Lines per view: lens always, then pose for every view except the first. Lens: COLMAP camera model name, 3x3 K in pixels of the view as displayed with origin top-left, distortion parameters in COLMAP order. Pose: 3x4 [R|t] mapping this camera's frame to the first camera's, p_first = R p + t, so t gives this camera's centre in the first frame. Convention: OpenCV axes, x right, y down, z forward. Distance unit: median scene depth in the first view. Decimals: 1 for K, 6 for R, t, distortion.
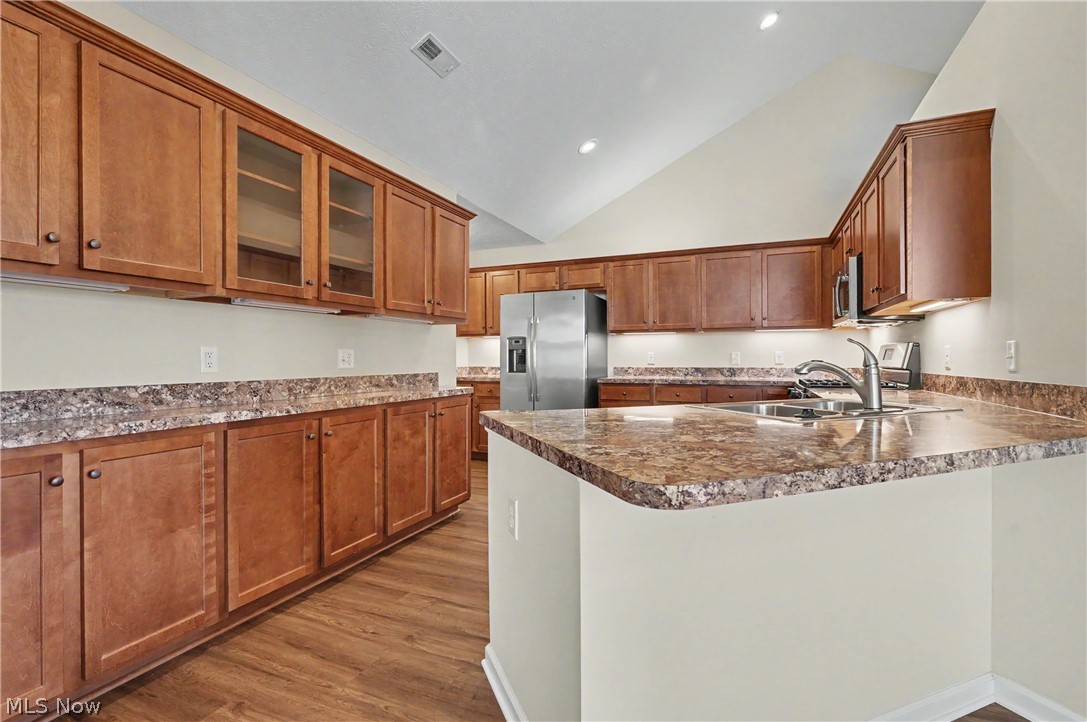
lens RADIAL K [[498.8, 0, 540.8], [0, 498.8, 358.7], [0, 0, 1]] dist [-0.008934, -0.000401]
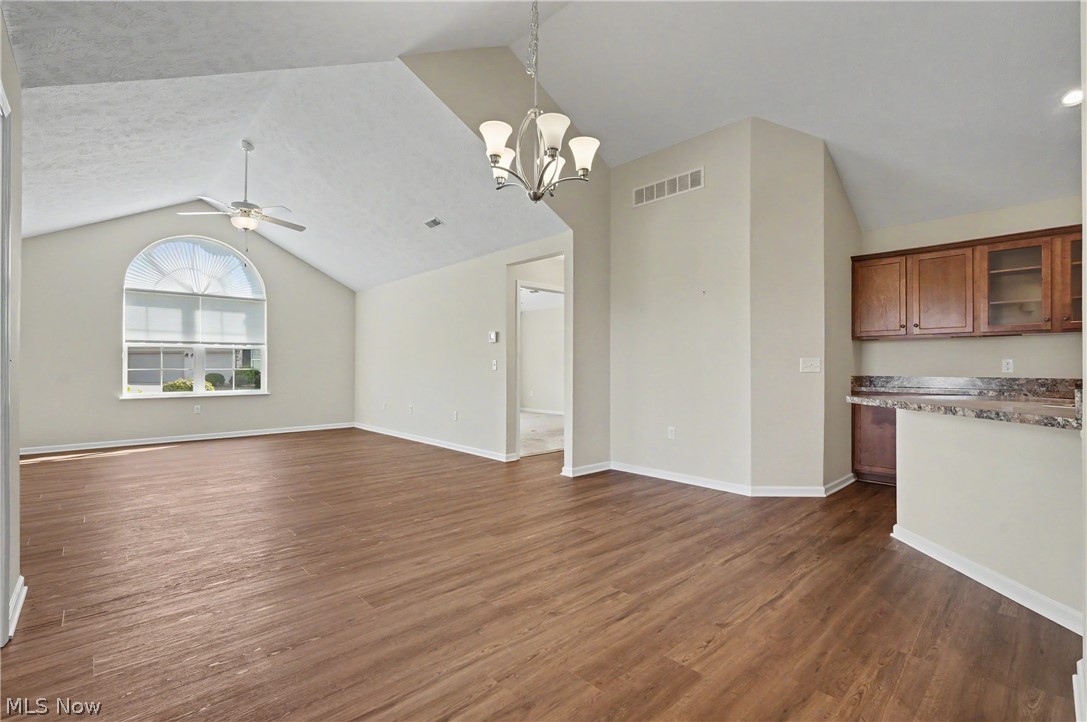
lens RADIAL K [[490.5, 0, 540.2], [0, 490.5, 359.3], [0, 0, 1]] dist [-0.003398, -0.000535]
pose [[-0.417162, -0.011953, -0.908754, 1.272023], [-0.001543, 0.999921, -0.012444, 0.001781], [0.908831, -0.003789, -0.417148, 0.100491]]
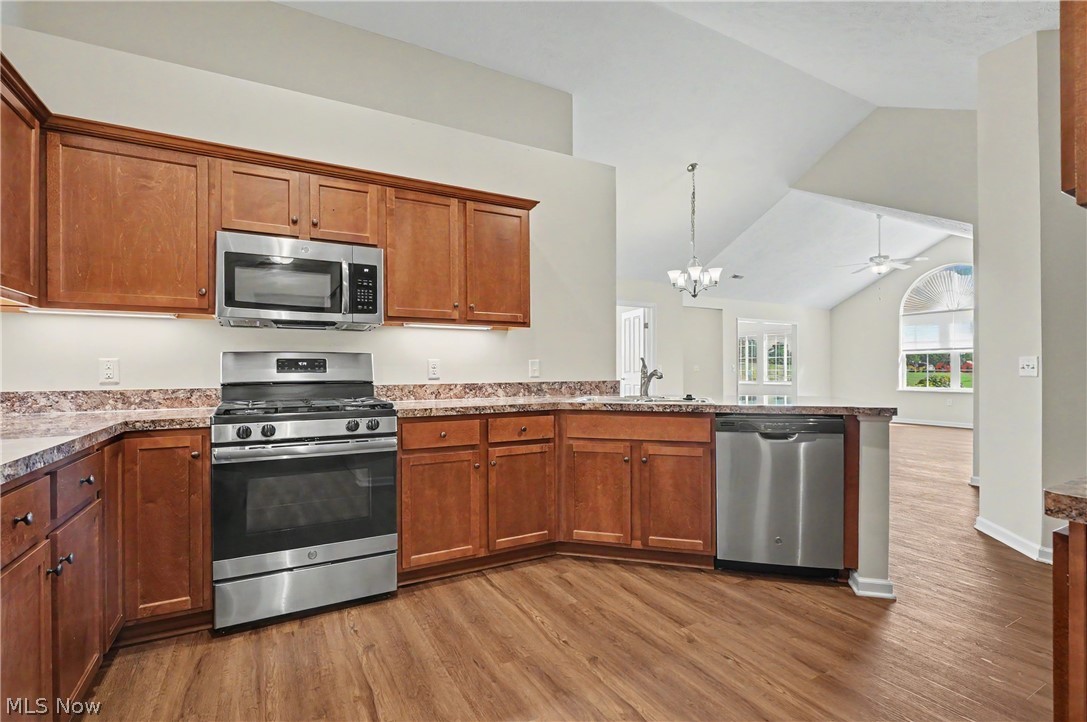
lens RADIAL K [[511.9, 0, 550.7], [0, 511.9, 369.2], [0, 0, 1]] dist [0.002491, -0.000100]
pose [[-0.803566, 0.000600, 0.595215, -0.106171], [0.002941, 0.999991, 0.002963, -0.002794], [-0.595208, 0.004132, -0.803561, 1.576464]]
